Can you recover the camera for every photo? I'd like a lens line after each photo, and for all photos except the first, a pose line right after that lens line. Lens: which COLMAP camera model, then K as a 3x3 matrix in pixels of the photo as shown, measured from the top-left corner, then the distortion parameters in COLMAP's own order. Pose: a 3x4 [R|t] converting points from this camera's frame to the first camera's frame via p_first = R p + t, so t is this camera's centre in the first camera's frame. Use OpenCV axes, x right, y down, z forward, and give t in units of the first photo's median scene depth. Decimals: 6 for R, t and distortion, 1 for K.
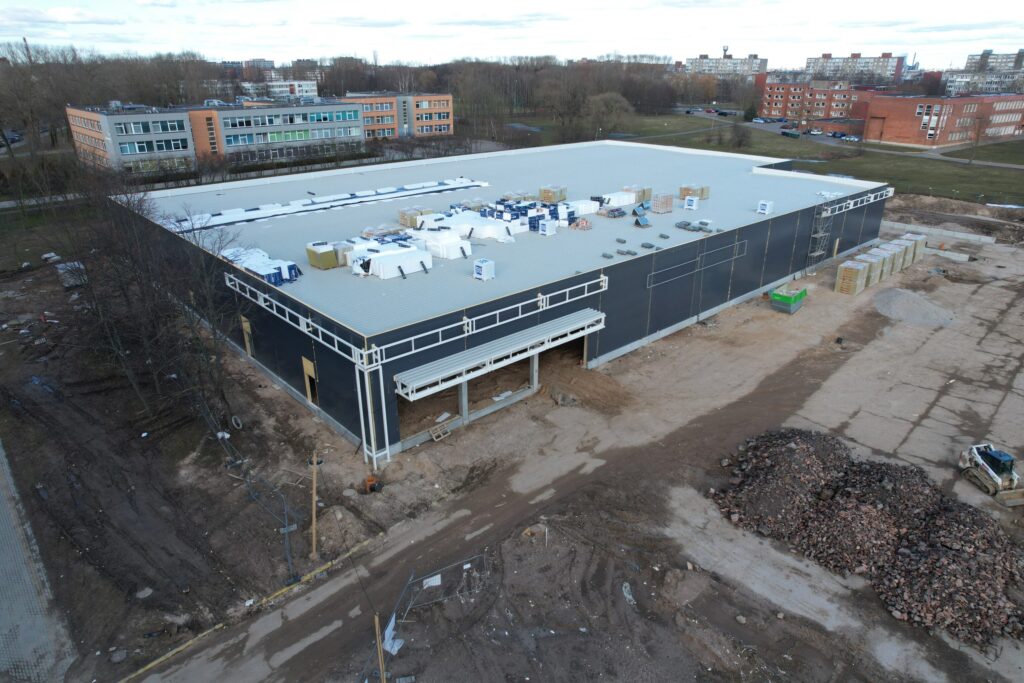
lens RADIAL K [[642.6, 0, 513.1], [0, 642.6, 346.1], [0, 0, 1]] dist [-0.039529, 0.017262]
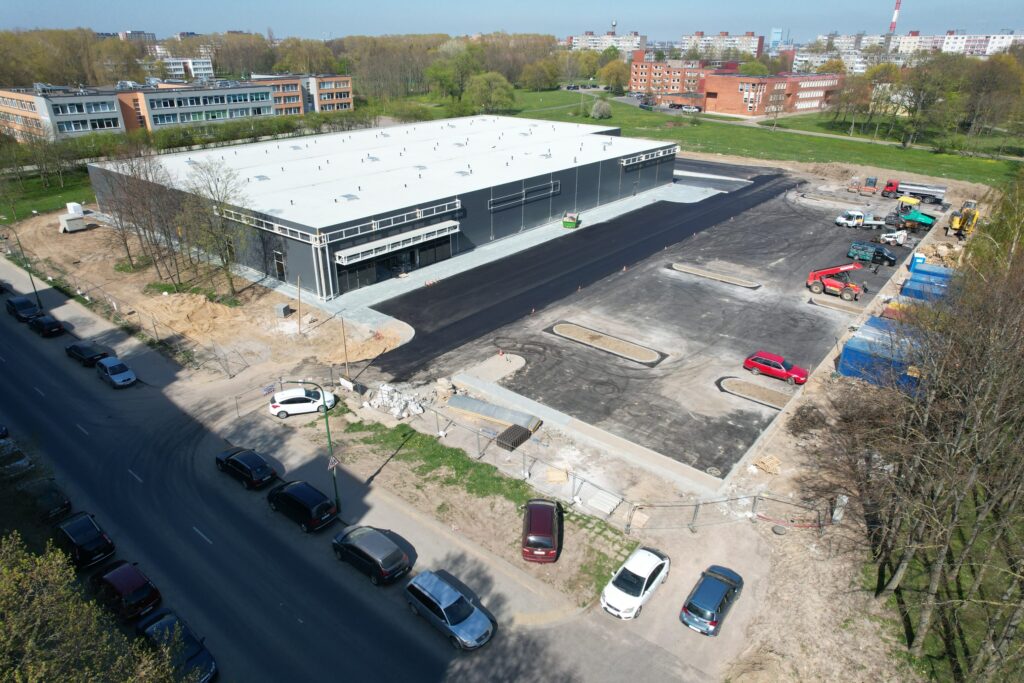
lens RADIAL K [[642.6, 0, 511.5], [0, 642.6, 347.2], [0, 0, 1]] dist [-0.039529, 0.017262]
pose [[0.989854, -0.057121, 0.130099, 0.027246], [0.052215, 0.997802, 0.040812, 0.130069], [-0.132145, -0.033605, 0.990661, -0.409667]]
